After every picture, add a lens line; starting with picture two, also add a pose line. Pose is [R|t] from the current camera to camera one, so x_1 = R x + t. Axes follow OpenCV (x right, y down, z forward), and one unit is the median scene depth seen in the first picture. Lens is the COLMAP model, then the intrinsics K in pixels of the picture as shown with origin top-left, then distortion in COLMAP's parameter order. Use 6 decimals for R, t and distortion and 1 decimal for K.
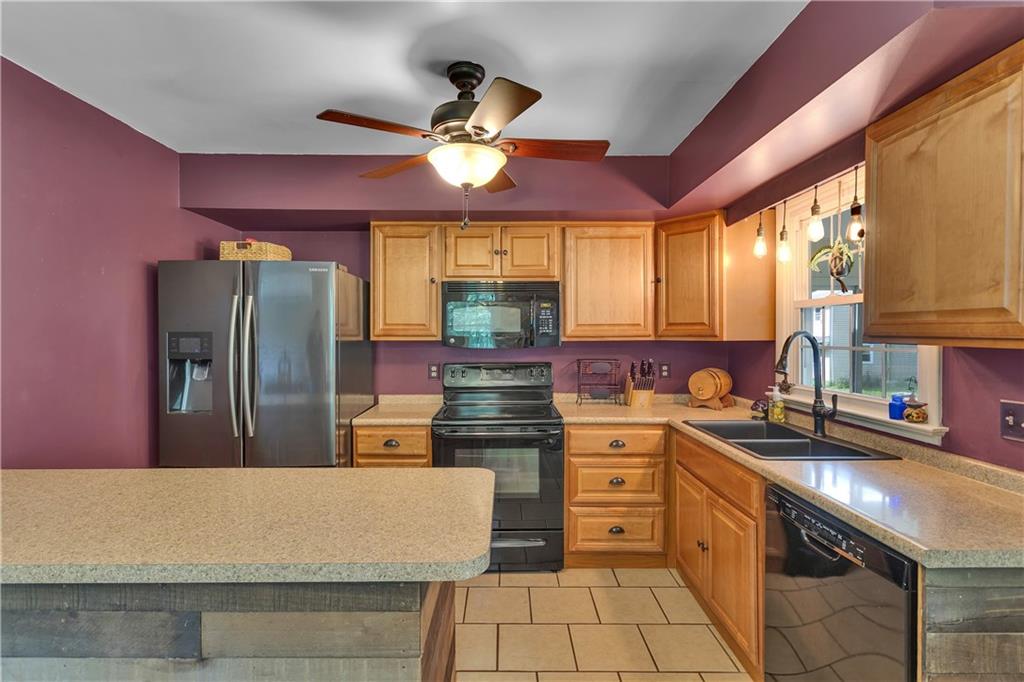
lens RADIAL K [[480.1, 0, 505.0], [0, 480.1, 338.5], [0, 0, 1]] dist [-0.005135, 0.001031]
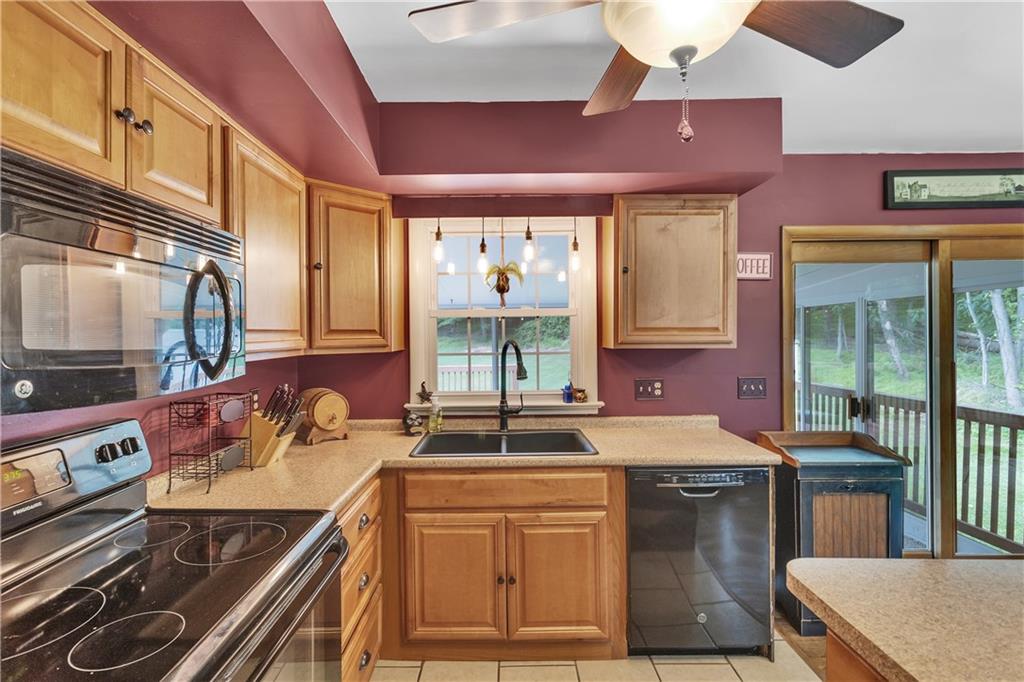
lens RADIAL K [[480.1, 0, 505.0], [0, 480.1, 338.5], [0, 0, 1]] dist [-0.005135, 0.001031]
pose [[-0.000944, -0.005816, 0.999983, -0.493568], [0.020009, 0.999783, 0.005833, -0.025444], [-0.999799, 0.020014, -0.000827, 1.016403]]
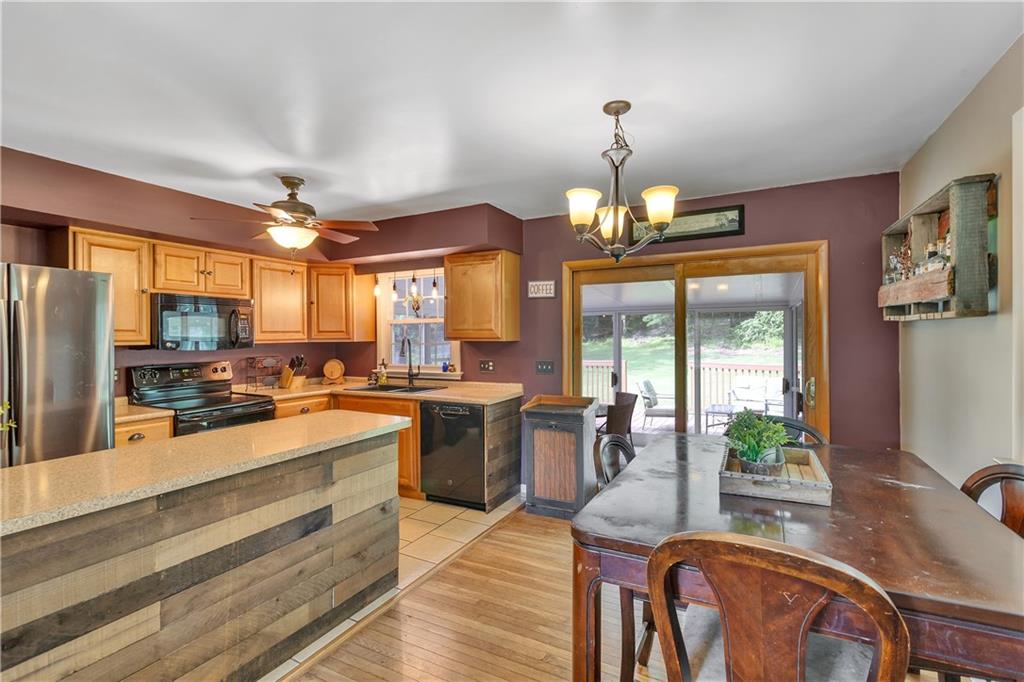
lens RADIAL K [[480.1, 0, 505.0], [0, 480.1, 338.5], [0, 0, 1]] dist [-0.005135, 0.001031]
pose [[0.465350, -0.005723, 0.885108, -1.029390], [0.015972, 0.999871, -0.001932, 0.006207], [-0.884983, 0.015036, 0.465381, -0.350947]]
